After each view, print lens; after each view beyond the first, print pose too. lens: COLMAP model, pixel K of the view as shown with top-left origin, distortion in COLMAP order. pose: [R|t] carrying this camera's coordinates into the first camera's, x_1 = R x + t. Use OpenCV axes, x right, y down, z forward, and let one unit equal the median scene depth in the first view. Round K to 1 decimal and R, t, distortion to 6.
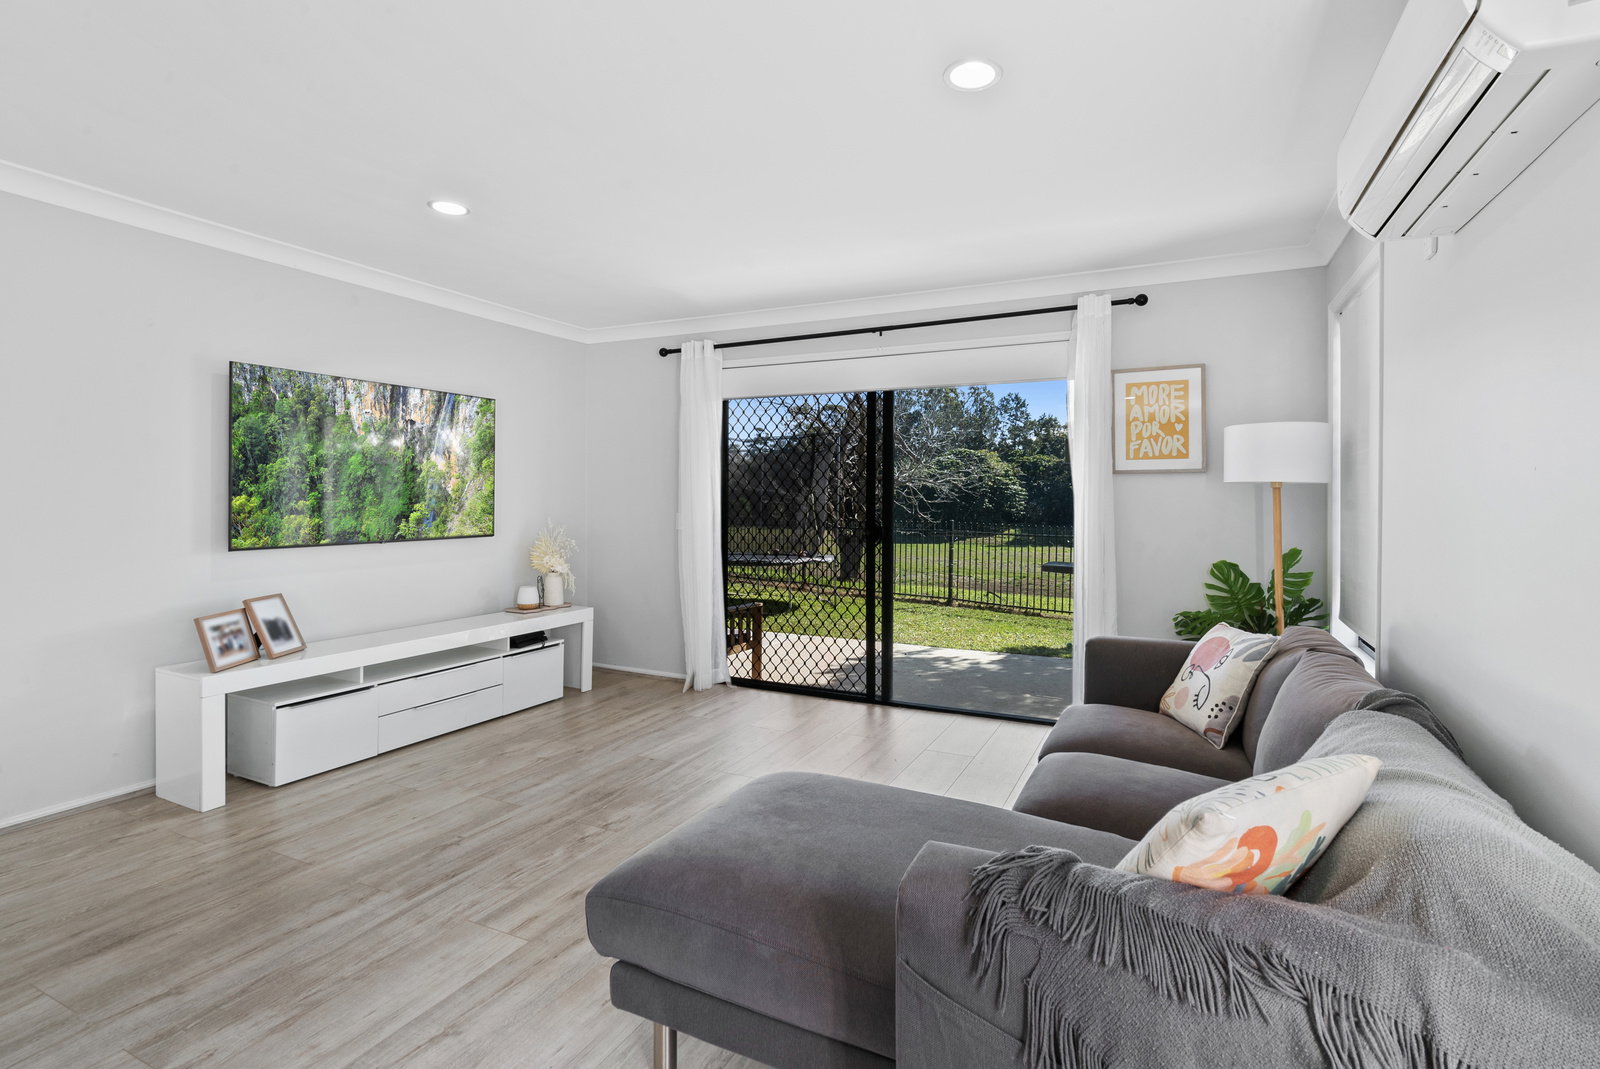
lens RADIAL K [[770.2, 0, 784.7], [0, 770.2, 500.7], [0, 0, 1]] dist [-0.002989, 0.000013]
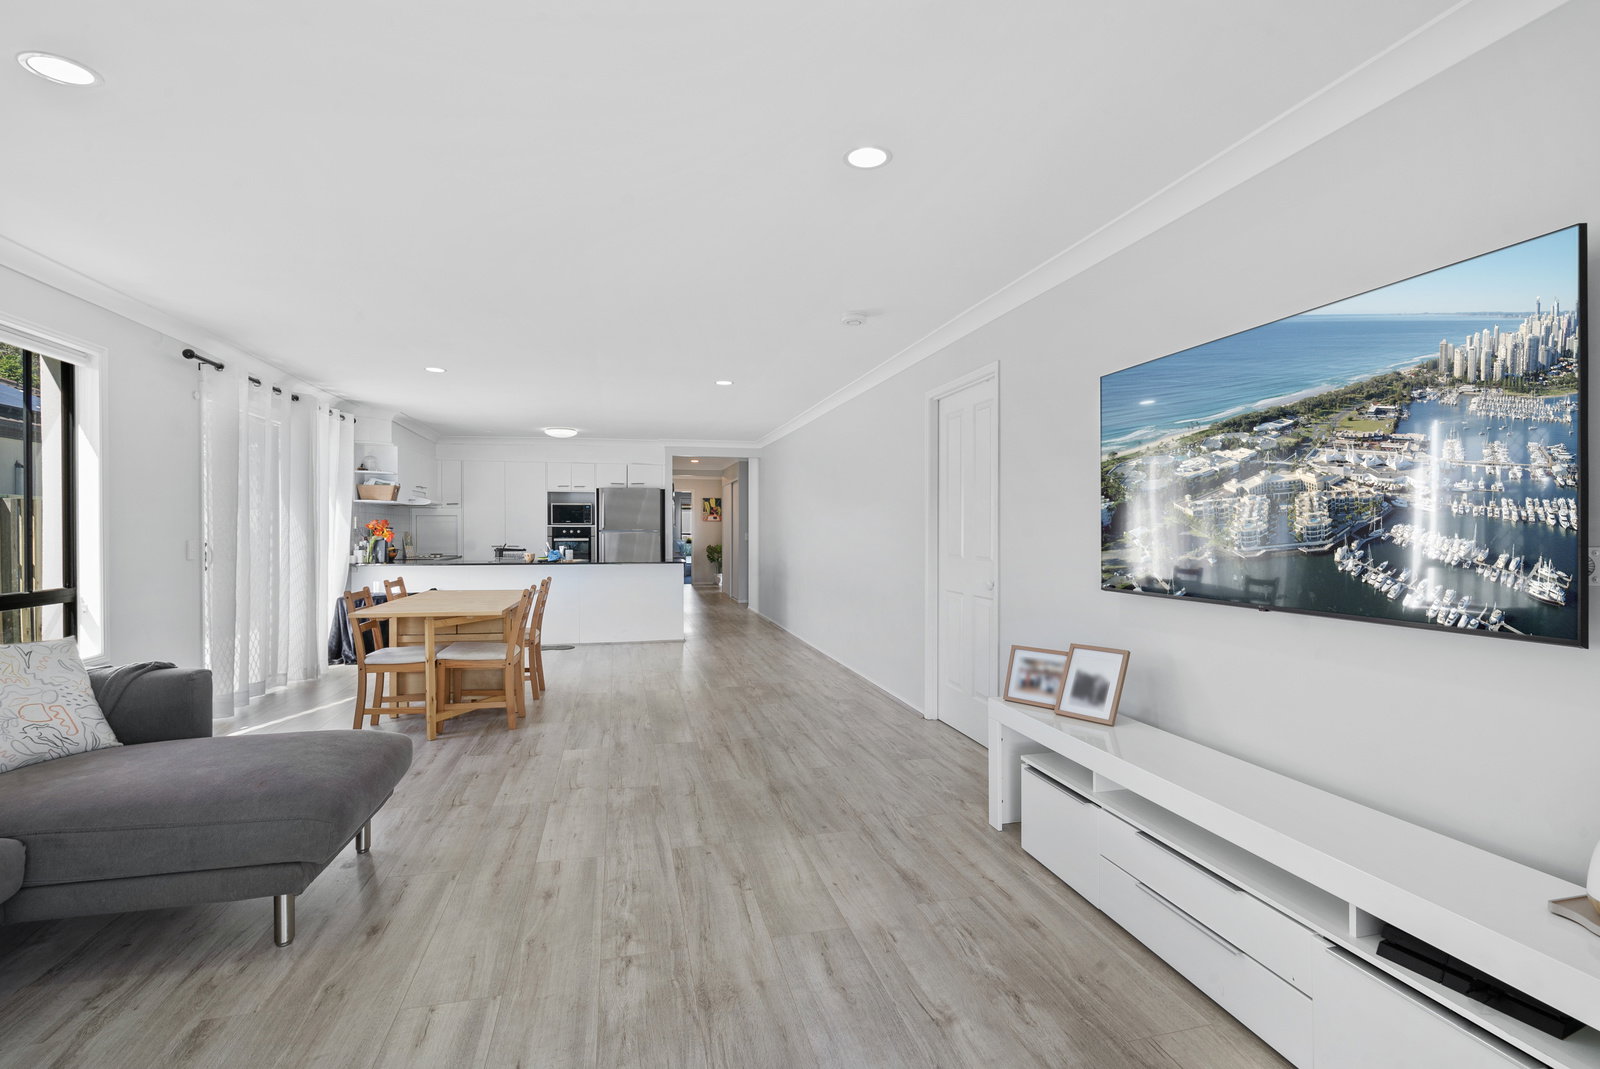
lens RADIAL K [[740.5, 0, 820.2], [0, 740.5, 532.3], [0, 0, 1]] dist [-0.008206, 0.002679]
pose [[-0.744735, -0.006876, -0.667325, 0.112590], [-0.009148, 0.999958, -0.000095, 0.001265], [0.667298, 0.006034, -0.744766, 1.654331]]
